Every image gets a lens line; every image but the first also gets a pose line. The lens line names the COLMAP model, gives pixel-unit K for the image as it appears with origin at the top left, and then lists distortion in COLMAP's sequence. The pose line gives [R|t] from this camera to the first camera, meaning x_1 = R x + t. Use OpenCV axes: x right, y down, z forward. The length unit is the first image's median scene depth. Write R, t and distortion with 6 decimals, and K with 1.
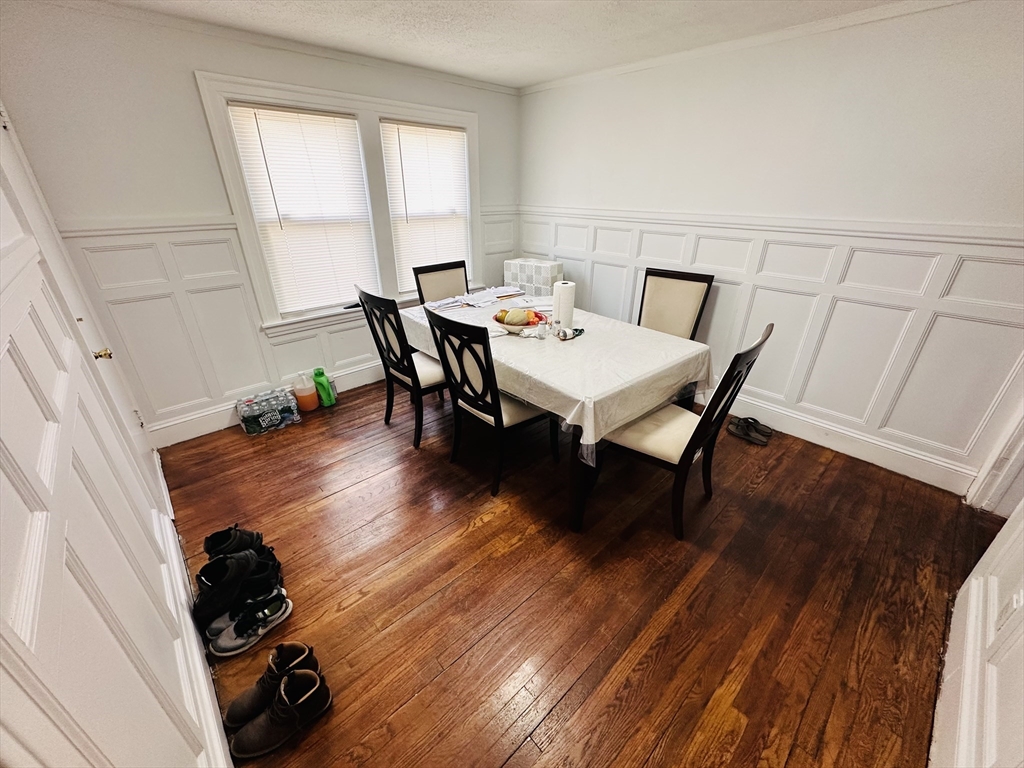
lens RADIAL K [[407.7, 0, 511.5], [0, 407.7, 392.2], [0, 0, 1]] dist [0.012780, 0.000179]
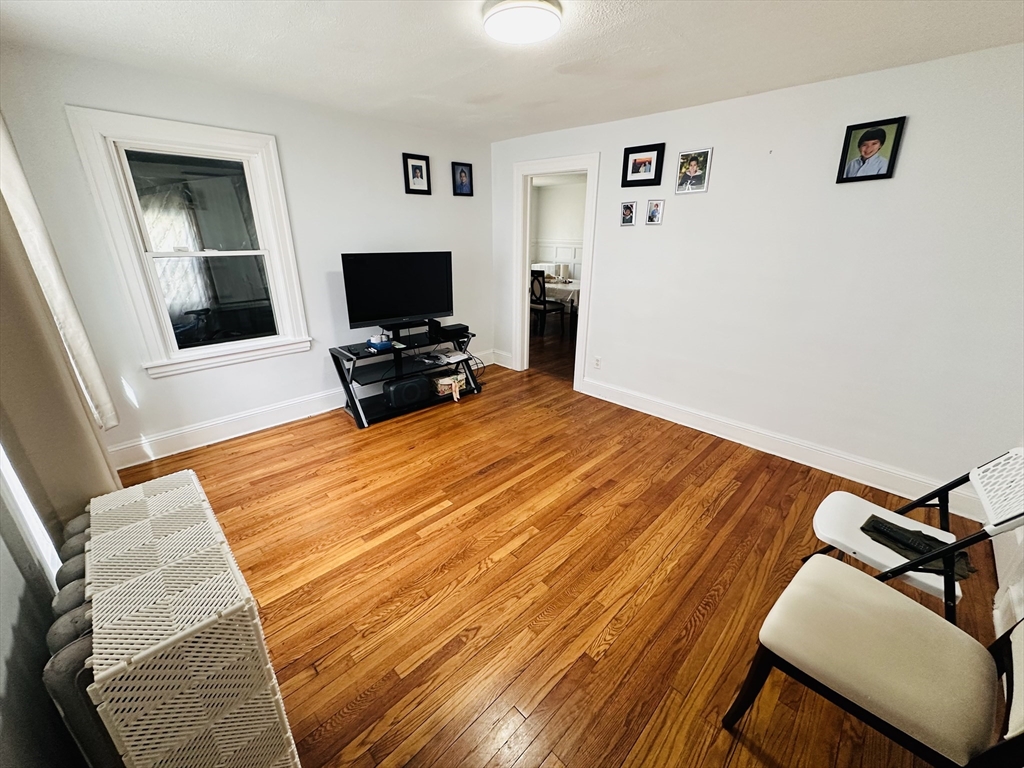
lens RADIAL K [[407.7, 0, 507.0], [0, 407.7, 389.0], [0, 0, 1]] dist [0.012780, 0.000179]
pose [[0.999430, -0.015542, 0.029959, -0.276677], [0.018150, 0.995881, -0.088836, 0.631357], [-0.028455, 0.089329, 0.995596, -1.293033]]
